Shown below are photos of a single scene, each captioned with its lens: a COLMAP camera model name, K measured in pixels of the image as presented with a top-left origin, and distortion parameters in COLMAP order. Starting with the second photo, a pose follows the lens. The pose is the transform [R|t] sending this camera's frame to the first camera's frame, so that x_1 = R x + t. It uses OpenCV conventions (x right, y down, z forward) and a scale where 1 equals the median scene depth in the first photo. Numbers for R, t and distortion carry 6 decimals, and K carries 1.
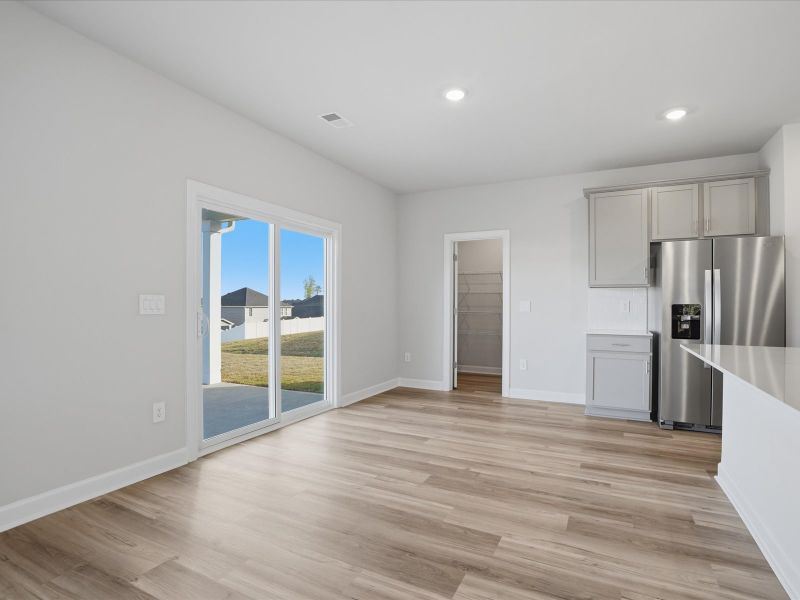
lens RADIAL K [[420.9, 0, 402.2], [0, 420.9, 301.3], [0, 0, 1]] dist [-0.019681, -0.000486]
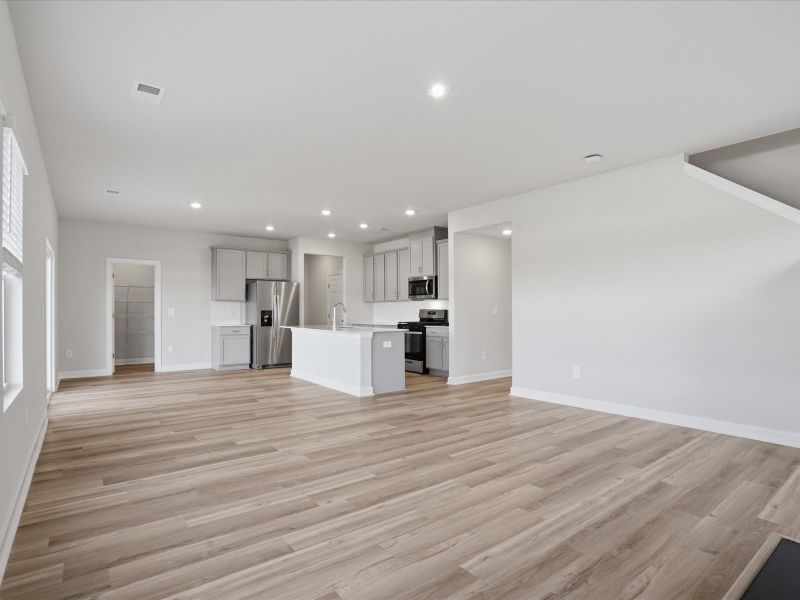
lens RADIAL K [[423.9, 0, 396.3], [0, 423.9, 307.9], [0, 0, 1]] dist [-0.040311, 0.000952]
pose [[0.452650, 0.009688, 0.891636, -0.928766], [-0.002164, 0.999950, -0.009766, 0.014314], [-0.891686, 0.002491, 0.452648, -0.573562]]
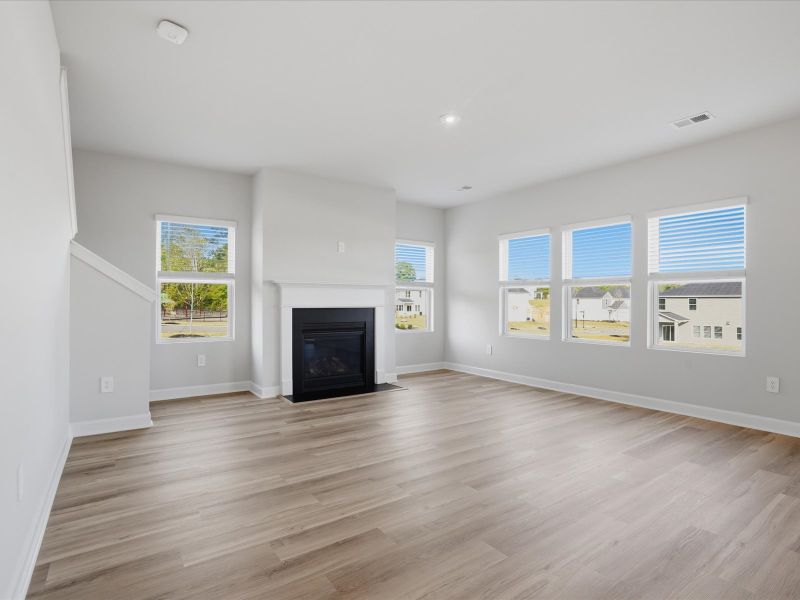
lens RADIAL K [[420.9, 0, 400.7], [0, 420.9, 303.0], [0, 0, 1]] dist [-0.019681, -0.000486]
pose [[-0.478304, -0.001543, -0.878193, 2.955175], [-0.001398, 0.999999, -0.000996, 0.022420], [0.878193, 0.000751, -0.478305, 0.968465]]
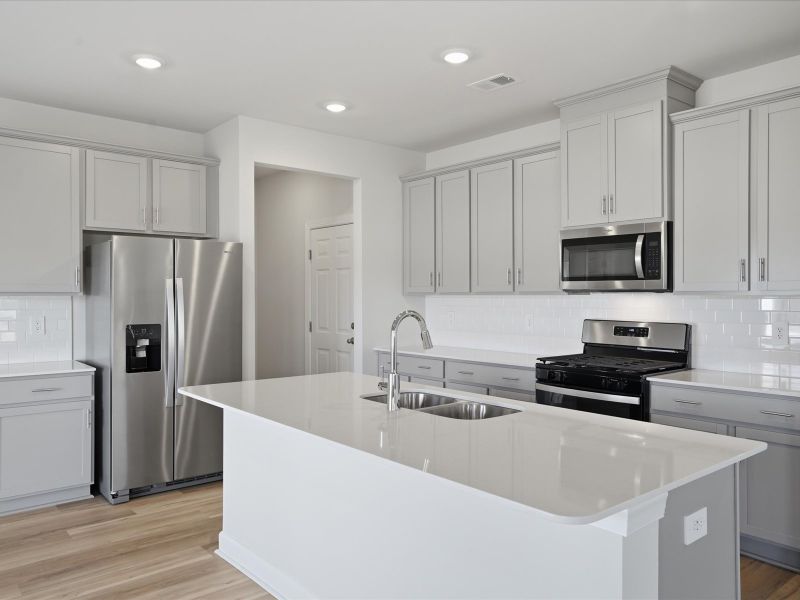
lens RADIAL K [[600.4, 0, 406.0], [0, 600.4, 301.5], [0, 0, 1]] dist [0.004109, 0.008936]
pose [[0.394687, -0.008056, 0.918780, -0.097281], [-0.002870, 0.999946, 0.010001, -0.040917], [-0.918811, -0.006584, 0.394642, 0.156828]]
